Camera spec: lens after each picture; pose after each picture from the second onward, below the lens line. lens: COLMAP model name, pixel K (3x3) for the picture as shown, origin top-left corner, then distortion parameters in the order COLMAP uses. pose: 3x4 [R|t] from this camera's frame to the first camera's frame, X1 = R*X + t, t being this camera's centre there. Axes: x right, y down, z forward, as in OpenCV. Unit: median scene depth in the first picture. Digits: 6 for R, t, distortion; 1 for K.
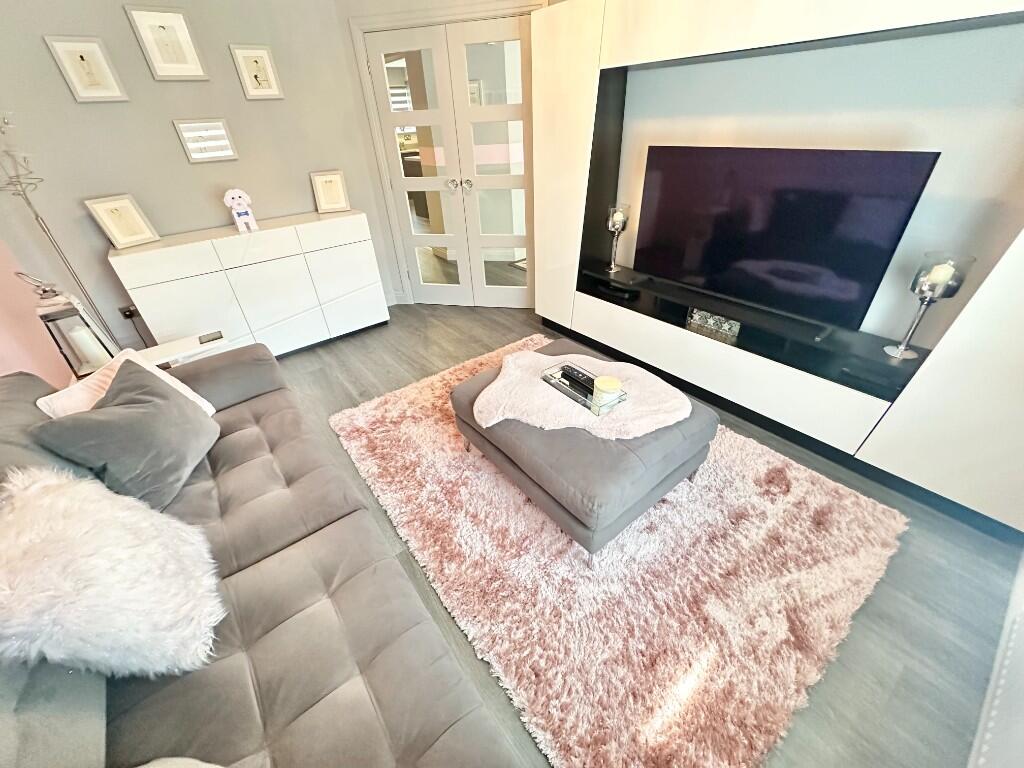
lens RADIAL K [[409.9, 0, 512.5], [0, 409.9, 382.7], [0, 0, 1]] dist [-0.002603, -0.000189]
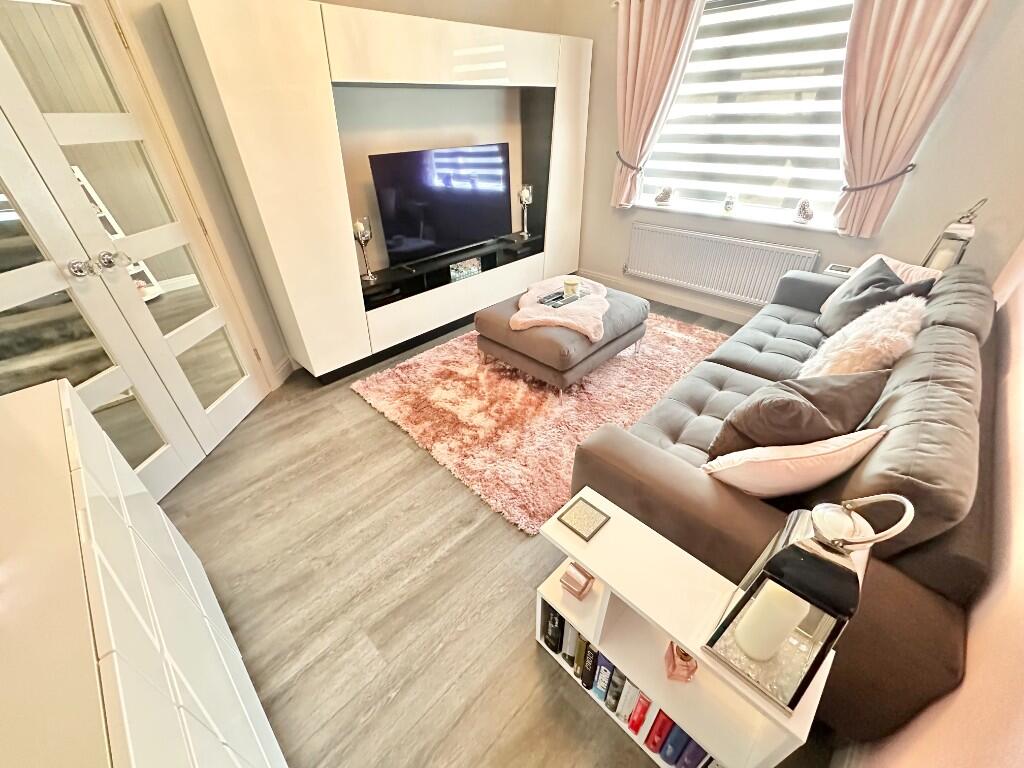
lens RADIAL K [[409.9, 0, 512.5], [0, 409.9, 382.7], [0, 0, 1]] dist [-0.002603, -0.000189]
pose [[-0.134035, -0.501554, 0.854680, -0.745519], [0.571623, 0.665385, 0.480114, -0.360477], [-0.809495, 0.552907, 0.197515, 0.604825]]
